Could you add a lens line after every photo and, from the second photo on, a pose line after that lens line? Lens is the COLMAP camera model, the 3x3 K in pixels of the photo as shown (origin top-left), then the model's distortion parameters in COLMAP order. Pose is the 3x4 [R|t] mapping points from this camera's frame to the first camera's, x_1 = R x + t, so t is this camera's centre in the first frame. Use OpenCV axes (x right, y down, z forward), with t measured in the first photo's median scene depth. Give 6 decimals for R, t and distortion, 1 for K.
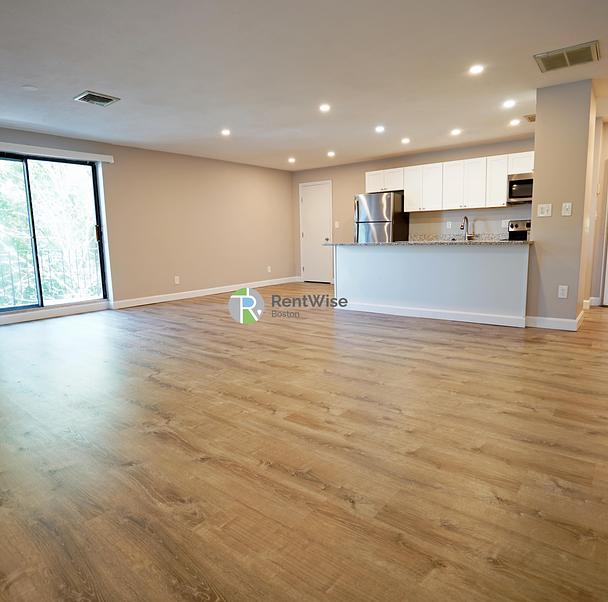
lens RADIAL K [[418.9, 0, 304.0], [0, 418.9, 301.0], [0, 0, 1]] dist [-0.044689, 0.006540]
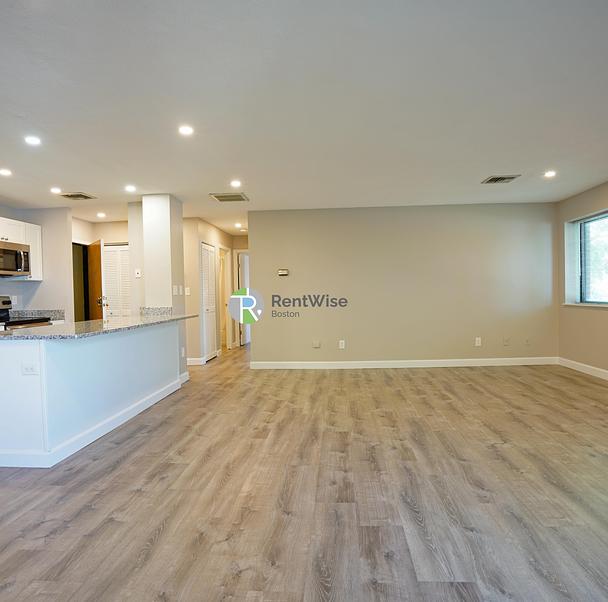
lens RADIAL K [[418.9, 0, 304.0], [0, 418.9, 301.0], [0, 0, 1]] dist [-0.044689, 0.006540]
pose [[-0.560646, 0.024460, 0.827694, -0.923256], [0.162540, 0.983368, 0.081038, -0.309408], [-0.811946, 0.179967, -0.555297, 1.871116]]
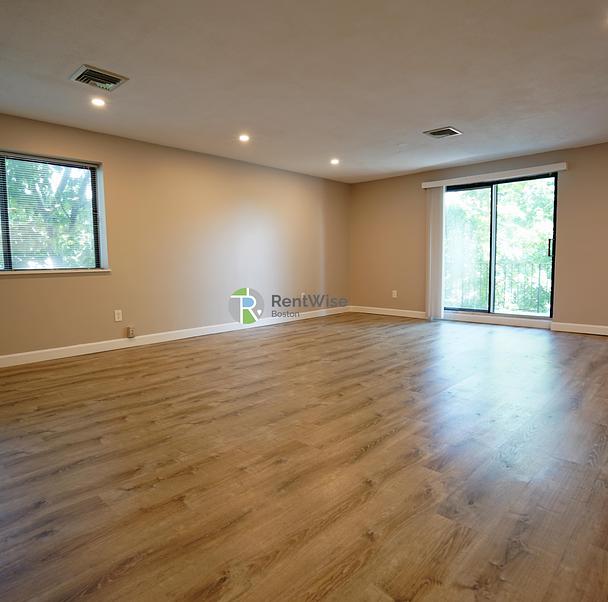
lens RADIAL K [[418.9, 0, 304.0], [0, 418.9, 301.0], [0, 0, 1]] dist [-0.044689, 0.006540]
pose [[-0.088961, 0.115638, -0.989300, 0.943264], [-0.132911, 0.982977, 0.126851, -0.168223], [0.987127, 0.142774, -0.072077, 1.011013]]
